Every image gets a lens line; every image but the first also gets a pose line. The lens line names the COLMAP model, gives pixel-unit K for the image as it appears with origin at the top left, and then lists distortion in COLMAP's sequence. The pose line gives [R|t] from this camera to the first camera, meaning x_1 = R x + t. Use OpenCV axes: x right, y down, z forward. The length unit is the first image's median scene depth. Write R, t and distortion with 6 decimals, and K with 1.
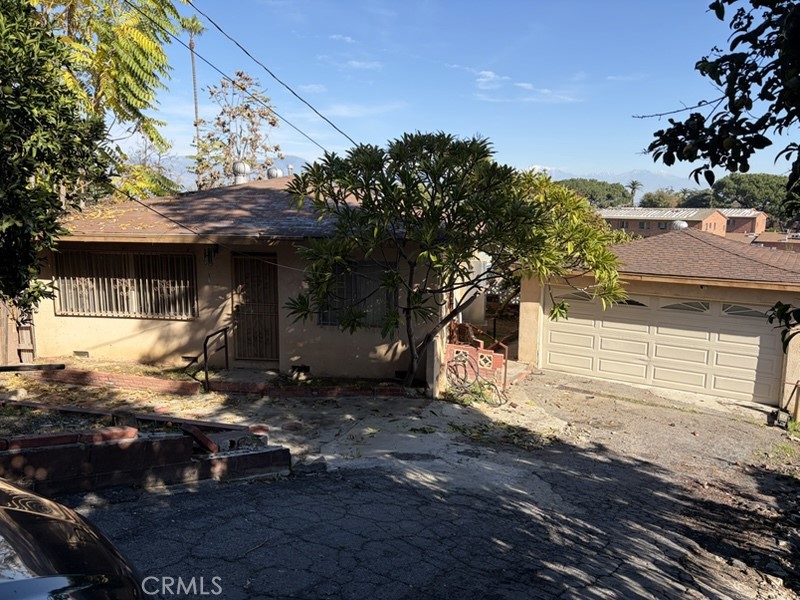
lens RADIAL K [[607.7, 0, 394.2], [0, 607.7, 299.0], [0, 0, 1]] dist [0.054845, -0.058149]
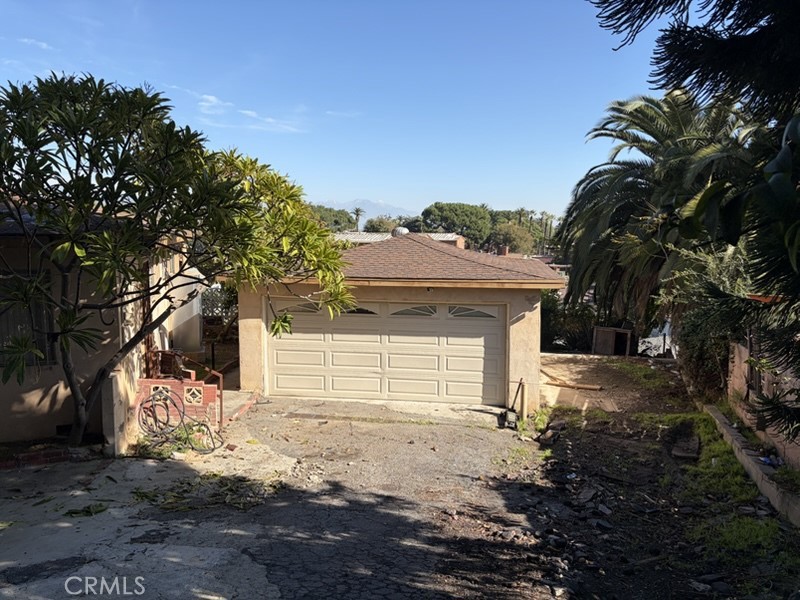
lens RADIAL K [[607.7, 0, 399.4], [0, 607.7, 295.7], [0, 0, 1]] dist [0.054845, -0.058149]
pose [[0.906603, -0.048215, 0.419221, 0.072296], [0.068032, 0.997156, -0.032441, 0.018824], [-0.416465, 0.057932, 0.907304, 0.181548]]
